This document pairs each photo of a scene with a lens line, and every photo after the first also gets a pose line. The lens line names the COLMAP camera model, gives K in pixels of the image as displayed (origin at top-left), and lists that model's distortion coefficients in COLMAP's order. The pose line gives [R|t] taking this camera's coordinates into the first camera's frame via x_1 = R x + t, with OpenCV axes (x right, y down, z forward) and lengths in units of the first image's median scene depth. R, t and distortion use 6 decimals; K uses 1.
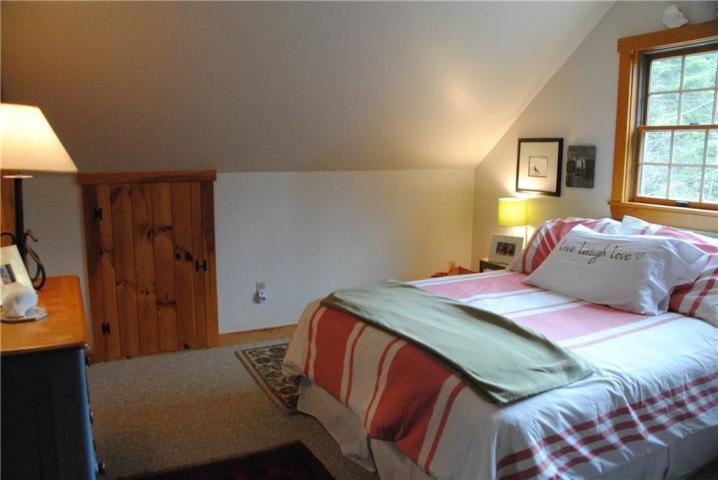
lens RADIAL K [[562.3, 0, 351.9], [0, 562.3, 237.4], [0, 0, 1]] dist [-0.154287, 0.105765]
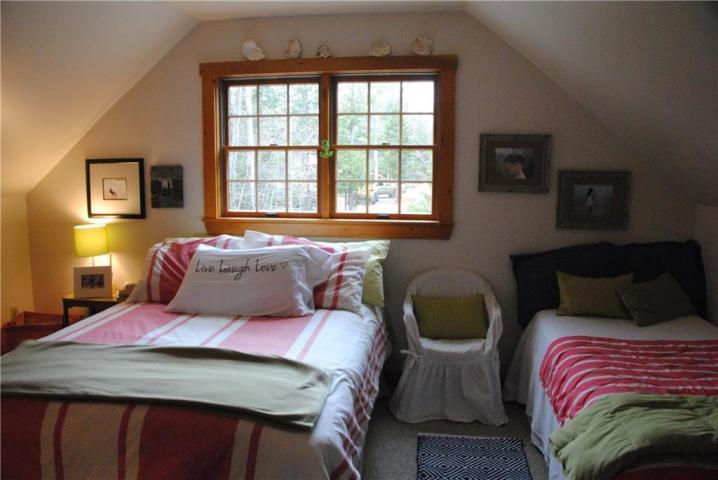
lens RADIAL K [[562.3, 0, 357.4], [0, 562.3, 235.5], [0, 0, 1]] dist [-0.154287, 0.105765]
pose [[0.585427, -0.101311, 0.804370, -0.233328], [0.128308, 0.991235, 0.031463, -0.033725], [-0.800508, 0.084788, 0.593295, 0.161530]]
